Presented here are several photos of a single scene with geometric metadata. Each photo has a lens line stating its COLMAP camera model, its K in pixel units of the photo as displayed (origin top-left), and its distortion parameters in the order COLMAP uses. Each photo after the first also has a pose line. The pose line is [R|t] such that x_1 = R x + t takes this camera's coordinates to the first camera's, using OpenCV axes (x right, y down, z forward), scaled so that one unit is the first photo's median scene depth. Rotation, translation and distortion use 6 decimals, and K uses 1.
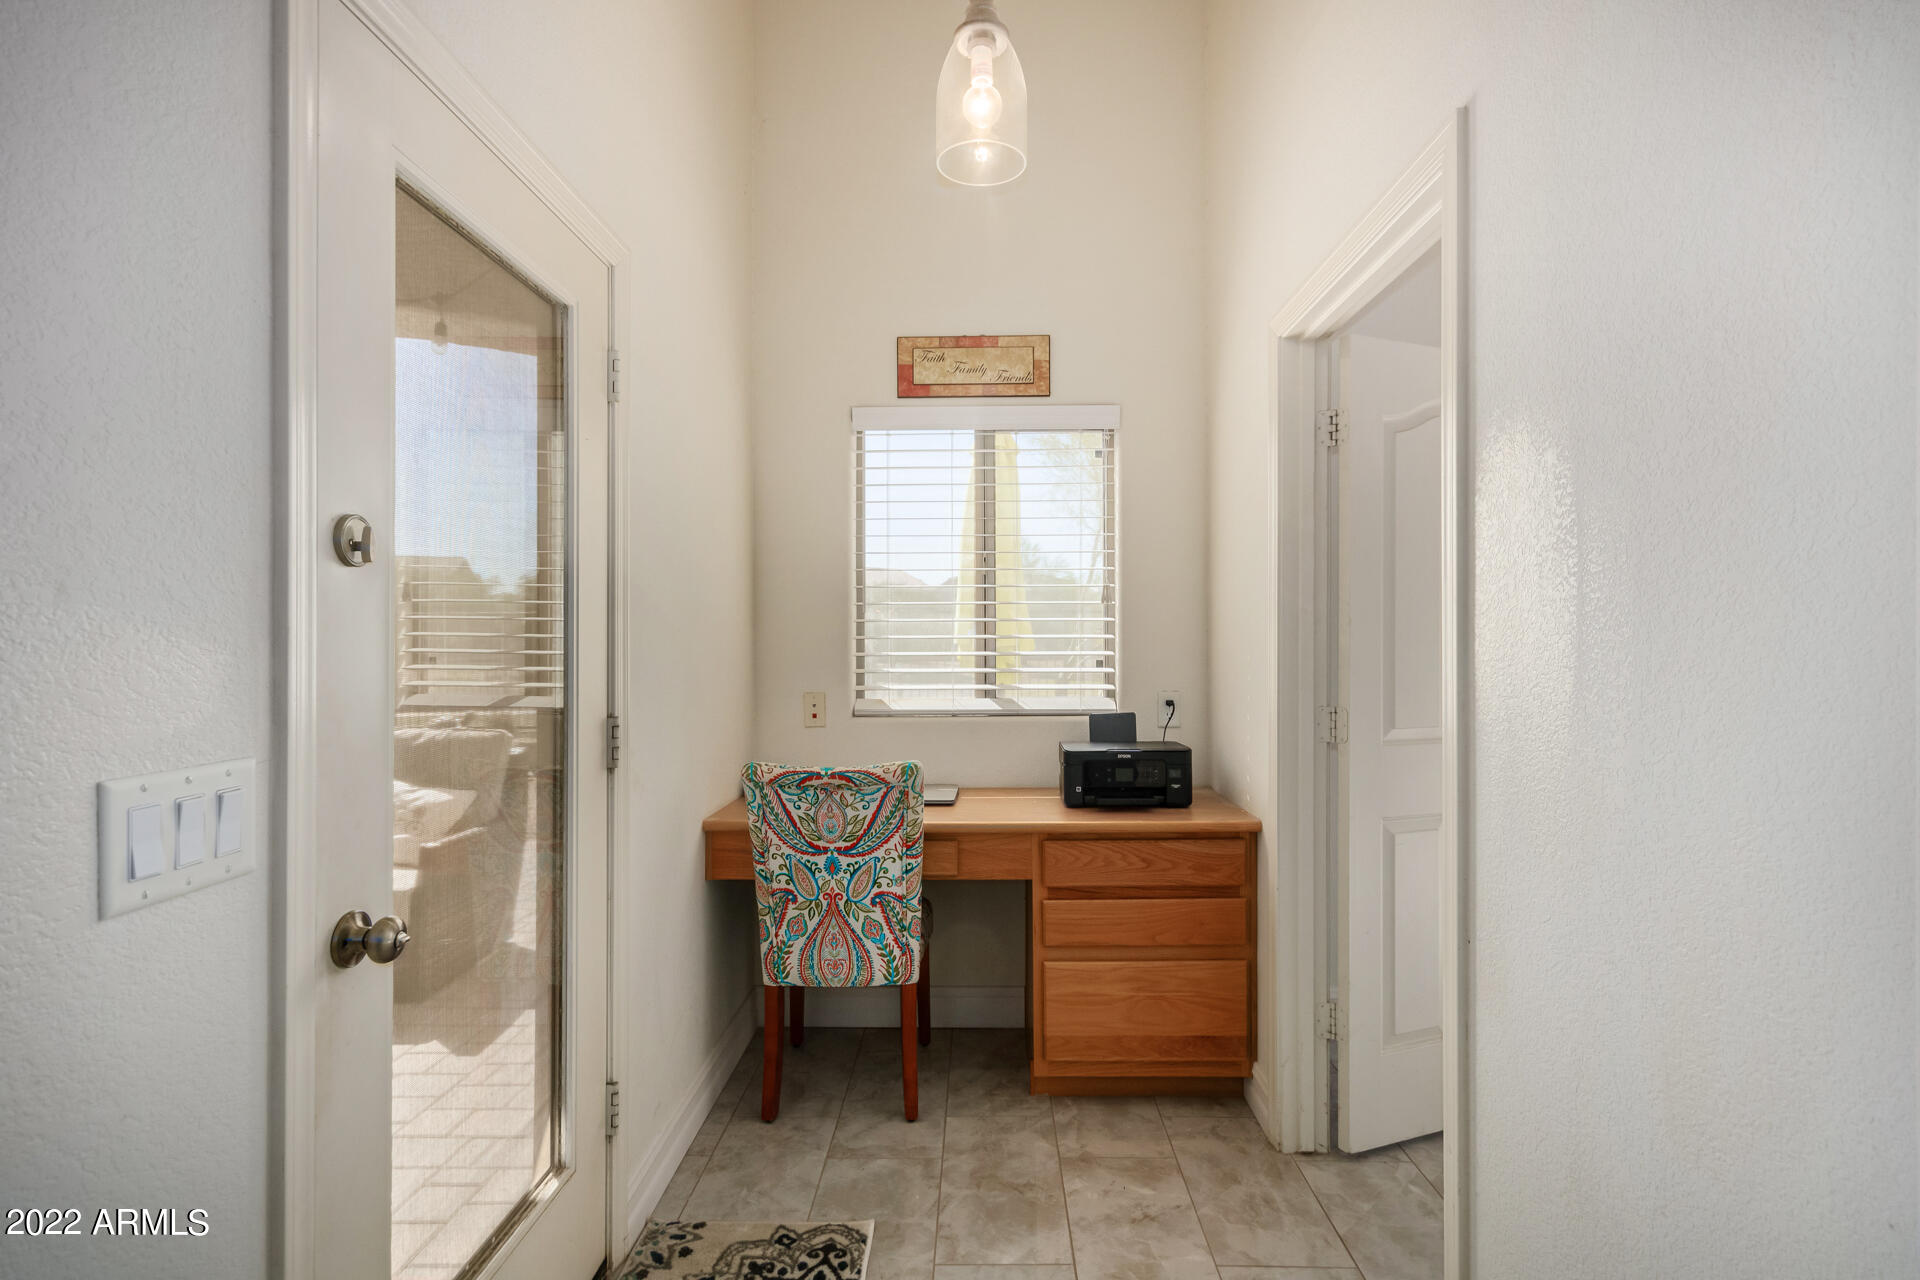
lens RADIAL K [[936.2, 0, 960.0], [0, 936.2, 640.0], [0, 0, 1]] dist [0.012103, -0.000101]
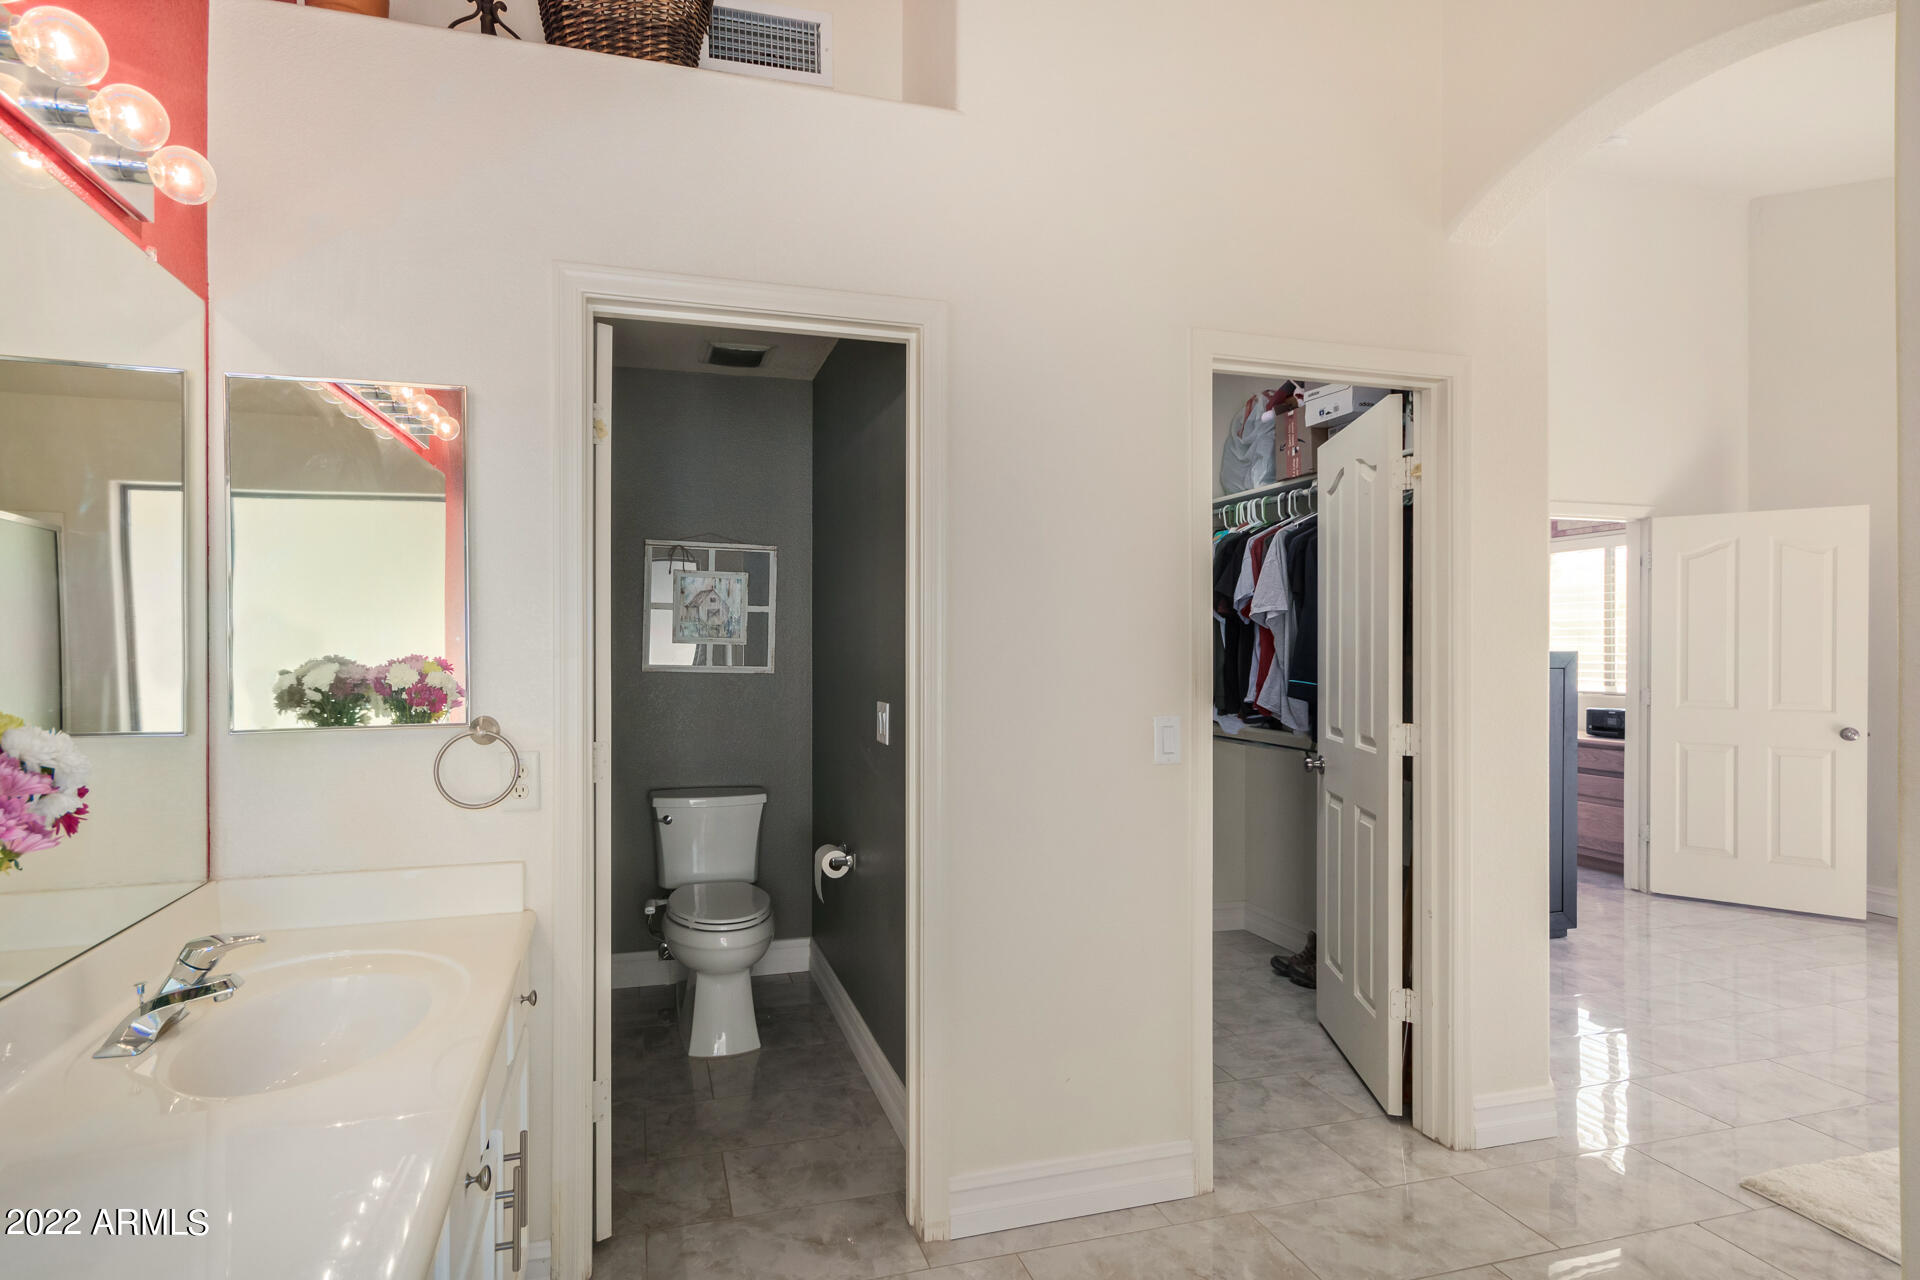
lens RADIAL K [[936.2, 0, 960.0], [0, 936.2, 640.0], [0, 0, 1]] dist [0.012103, -0.000101]
pose [[0.348608, 0.003987, -0.937260, 1.429792], [0.001494, 0.999987, 0.004810, -0.045300], [0.937267, -0.003077, 0.348598, -0.951261]]
